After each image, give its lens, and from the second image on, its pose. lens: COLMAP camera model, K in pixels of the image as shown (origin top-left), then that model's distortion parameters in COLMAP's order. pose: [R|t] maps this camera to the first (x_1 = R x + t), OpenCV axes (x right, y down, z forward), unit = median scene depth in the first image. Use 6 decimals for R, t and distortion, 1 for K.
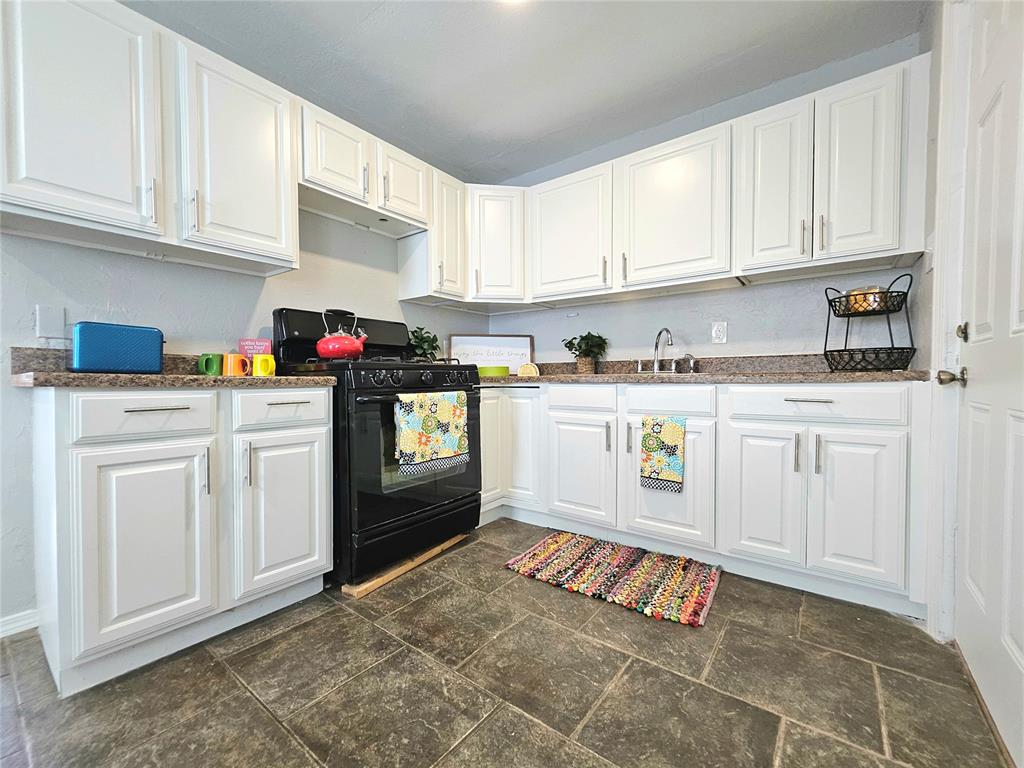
lens RADIAL K [[417.9, 0, 512.9], [0, 417.9, 388.2], [0, 0, 1]] dist [-0.002721, 0.001254]
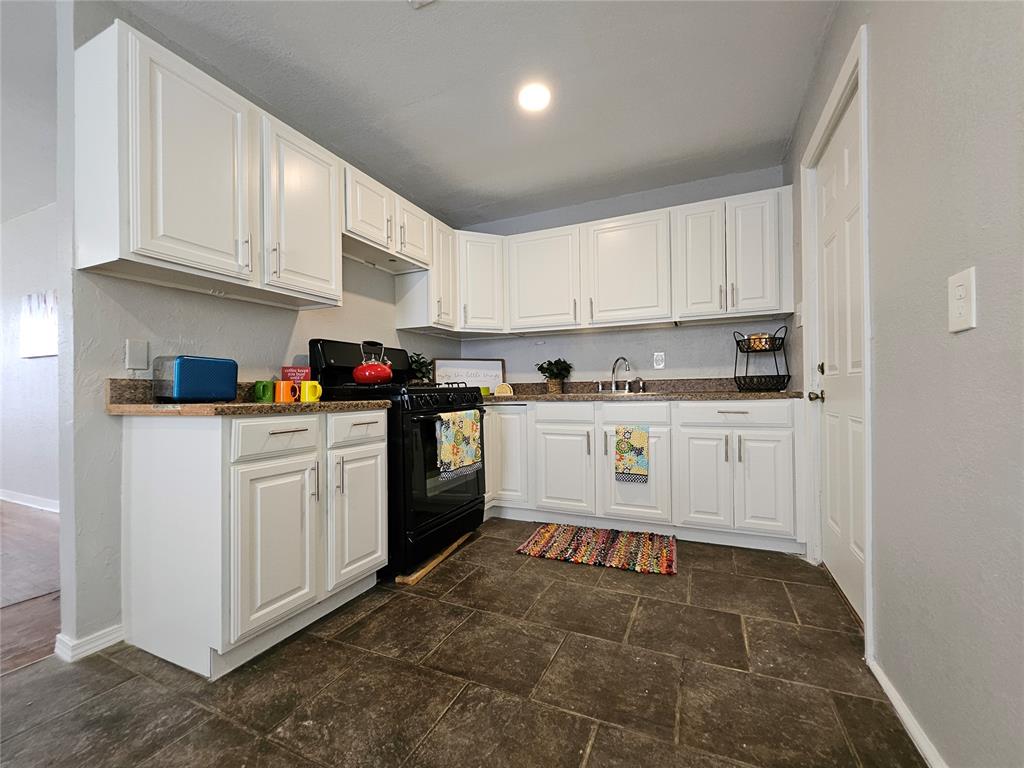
lens RADIAL K [[417.9, 0, 511.1], [0, 417.9, 387.4], [0, 0, 1]] dist [-0.002721, 0.001254]
pose [[0.975253, -0.007771, 0.220956, -0.353203], [0.015134, 0.999384, -0.031650, -0.021265], [-0.220574, 0.034211, 0.974770, -0.244175]]
